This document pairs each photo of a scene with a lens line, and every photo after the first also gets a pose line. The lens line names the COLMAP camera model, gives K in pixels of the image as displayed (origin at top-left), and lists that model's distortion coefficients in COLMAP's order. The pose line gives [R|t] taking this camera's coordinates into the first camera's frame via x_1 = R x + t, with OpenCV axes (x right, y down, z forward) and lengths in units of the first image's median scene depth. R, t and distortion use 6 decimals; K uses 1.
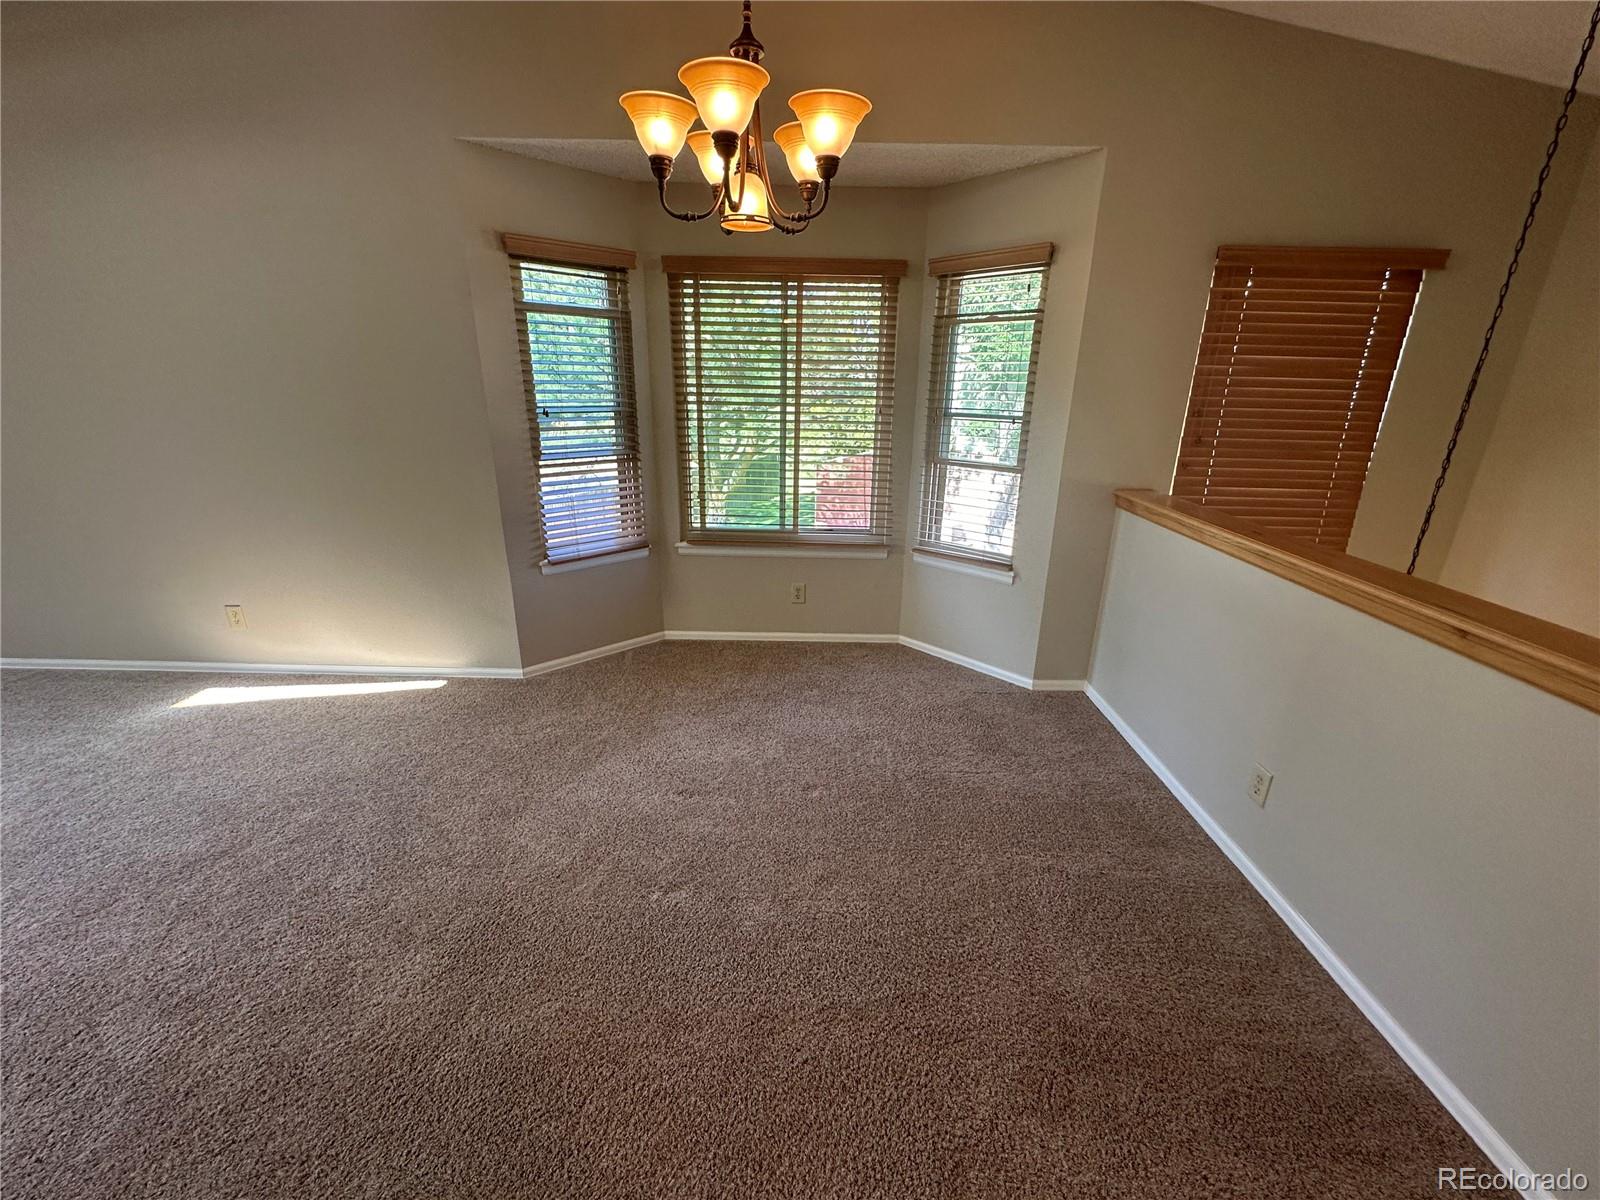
lens RADIAL K [[638.3, 0, 803.4], [0, 638.3, 602.6], [0, 0, 1]] dist [-0.001694, 0.000162]
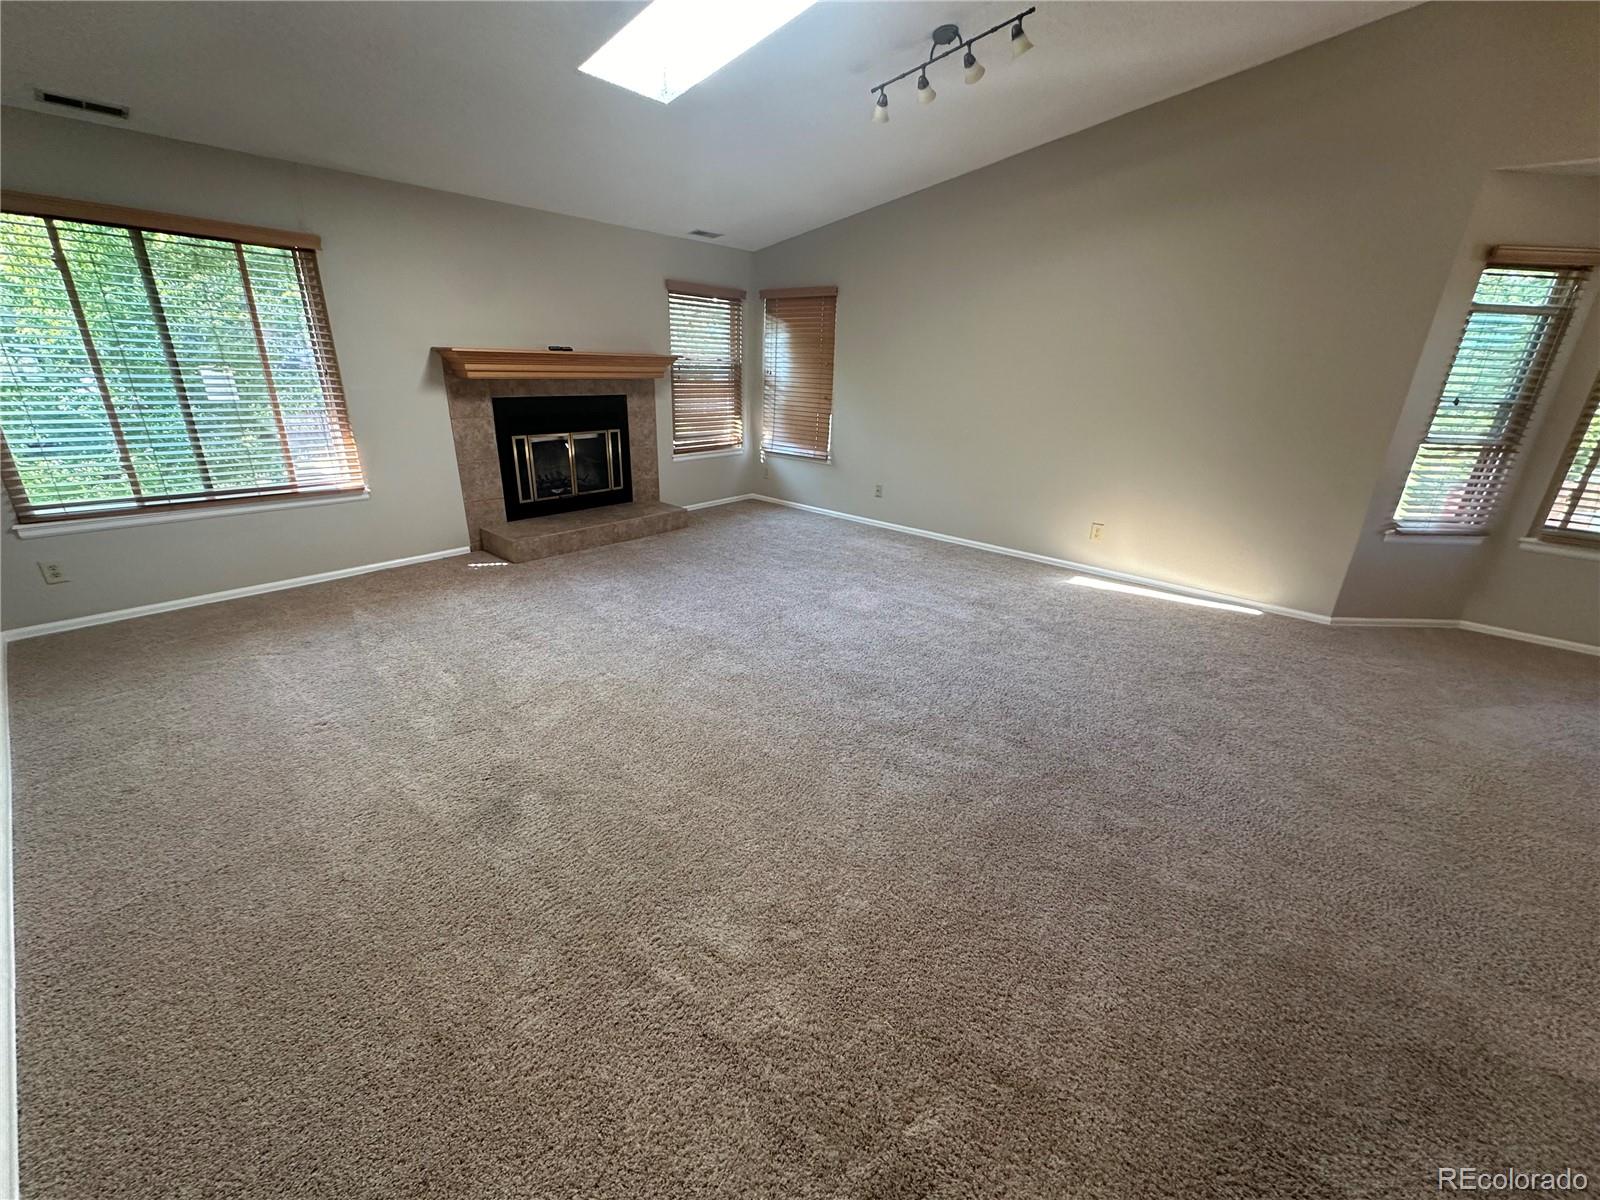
lens RADIAL K [[638.3, 0, 799.4], [0, 638.3, 603.7], [0, 0, 1]] dist [-0.001694, 0.000162]
pose [[0.765409, 0.238111, -0.597873, -0.554898], [-0.232685, 0.968575, 0.087860, 0.229606], [0.600006, 0.071867, 0.796761, -0.594153]]
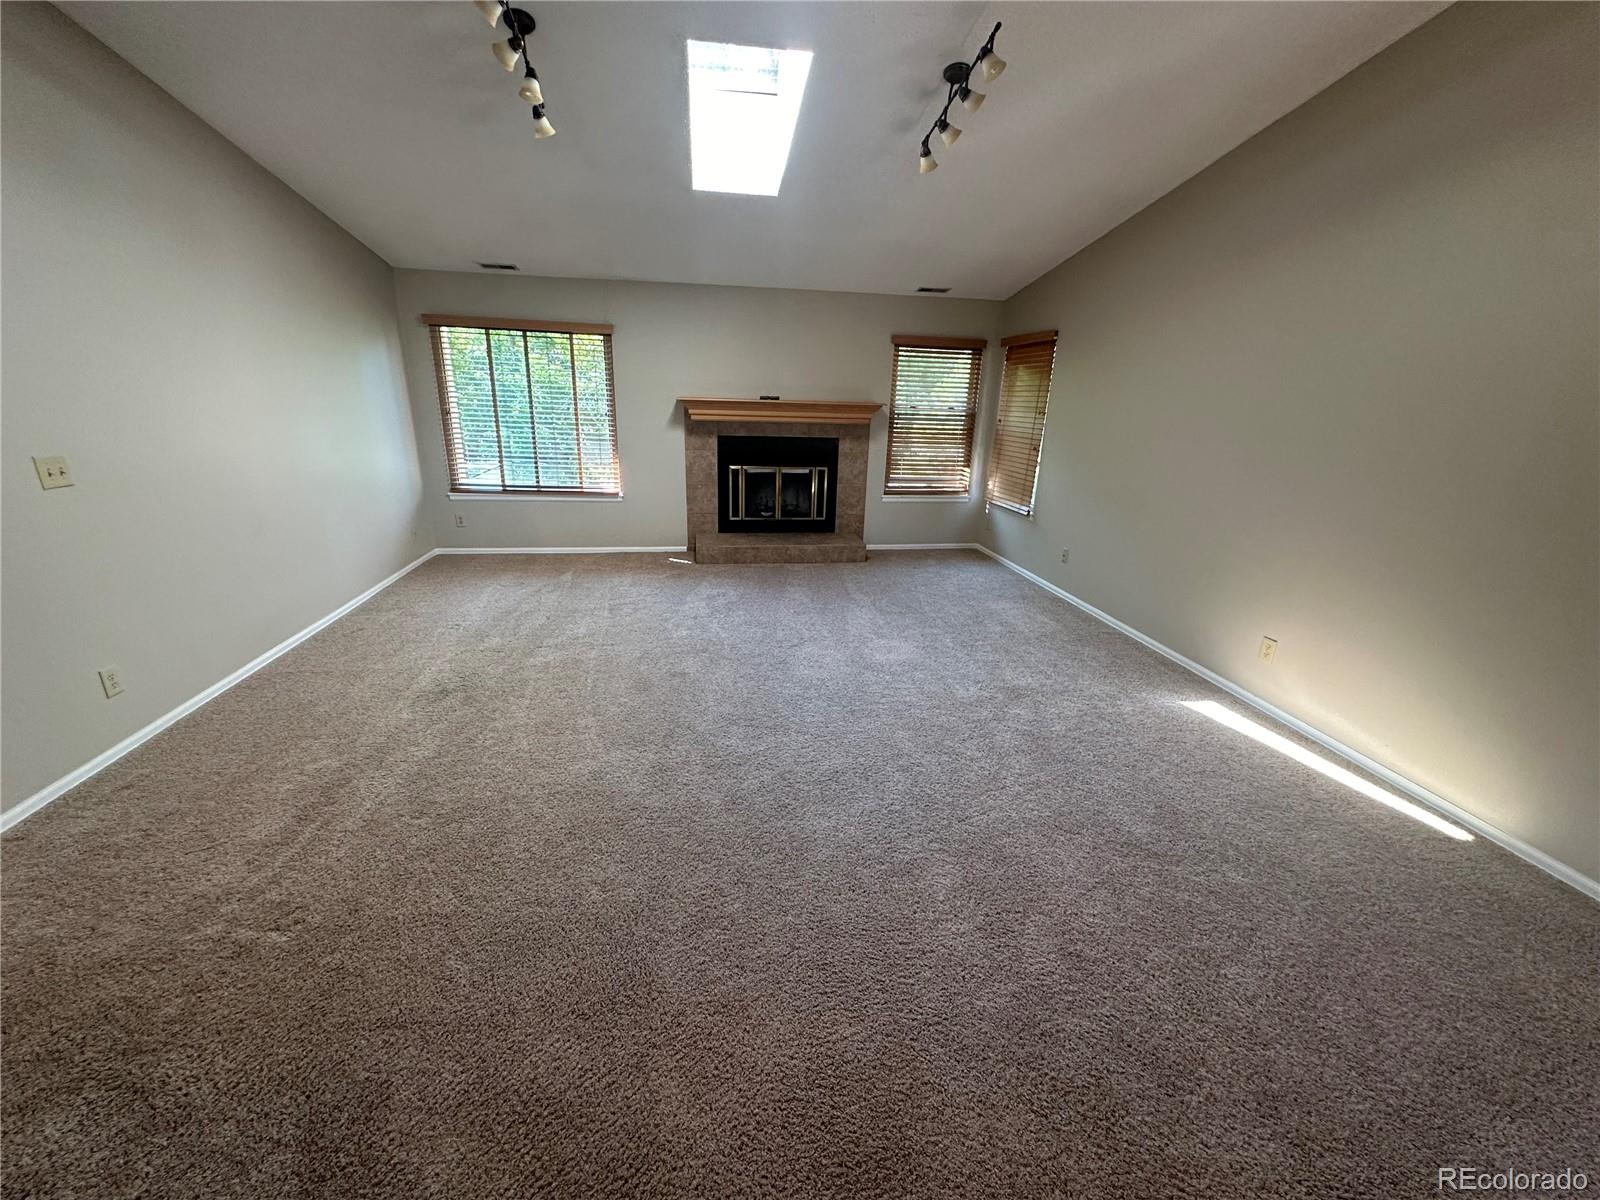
lens RADIAL K [[638.3, 0, 801.5], [0, 638.3, 603.1], [0, 0, 1]] dist [-0.001694, 0.000162]
pose [[0.168636, 0.297007, -0.939866, -0.099581], [-0.353538, 0.908303, 0.223599, -0.010564], [0.920094, 0.294572, 0.258176, 0.045069]]
